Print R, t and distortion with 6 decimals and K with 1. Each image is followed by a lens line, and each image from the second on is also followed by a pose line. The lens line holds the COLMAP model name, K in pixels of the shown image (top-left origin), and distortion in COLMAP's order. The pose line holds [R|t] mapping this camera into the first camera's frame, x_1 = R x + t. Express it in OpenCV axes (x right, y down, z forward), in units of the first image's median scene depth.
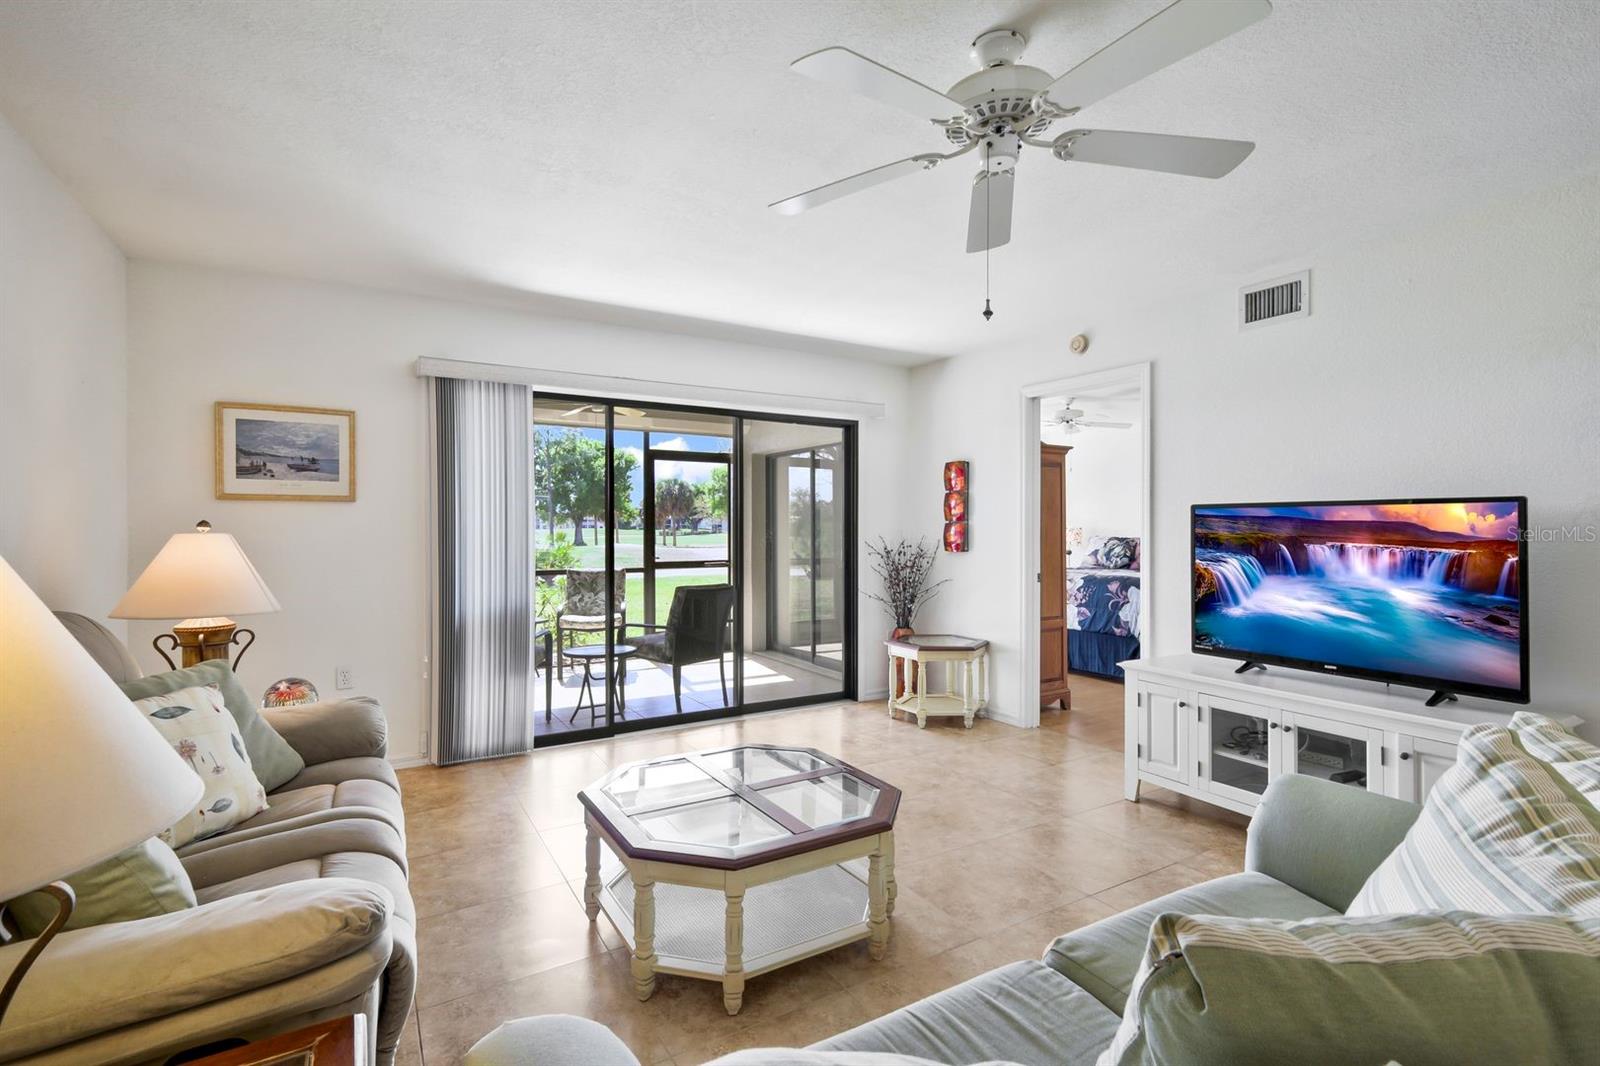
lens RADIAL K [[736.4, 0, 800.0], [0, 736.4, 533.0], [0, 0, 1]] dist [0.001031, 0.000083]
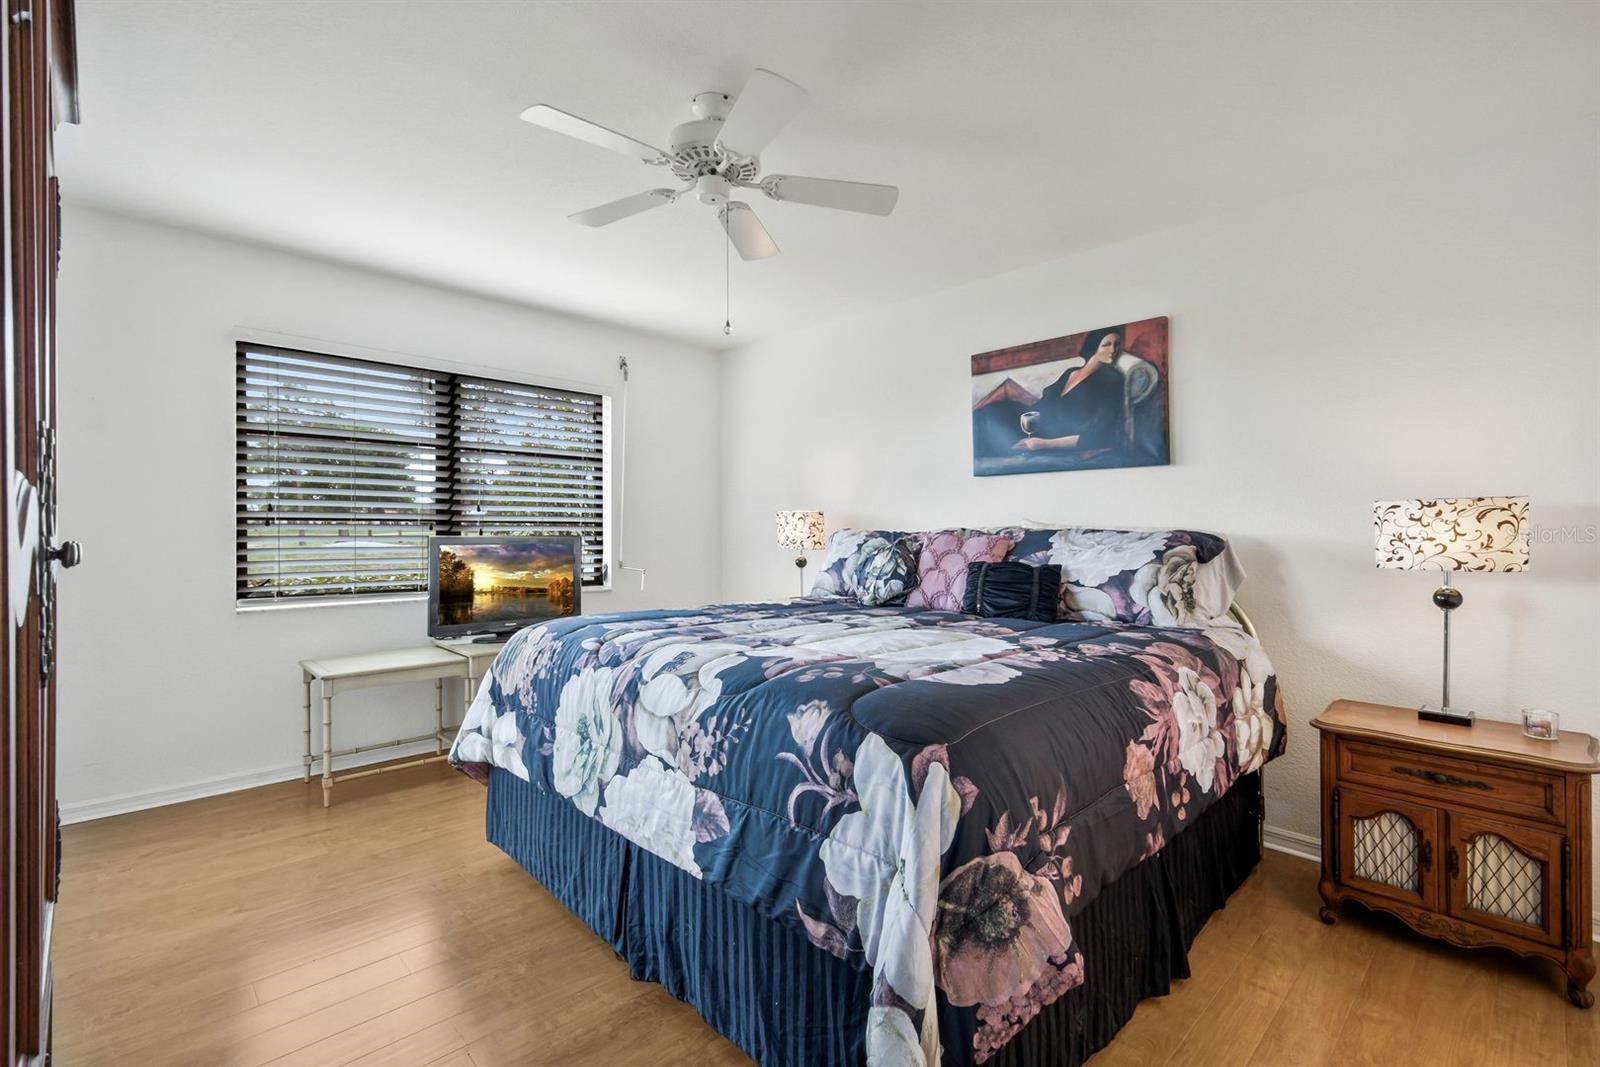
lens RADIAL K [[701.6, 0, 800.0], [0, 701.6, 533.5], [0, 0, 1]] dist [0.026079, -0.000038]
pose [[0.974680, -0.003500, 0.223579, 0.281070], [0.003426, 0.999994, 0.000718, 0.006598], [-0.223580, 0.000066, 0.974686, 0.584775]]
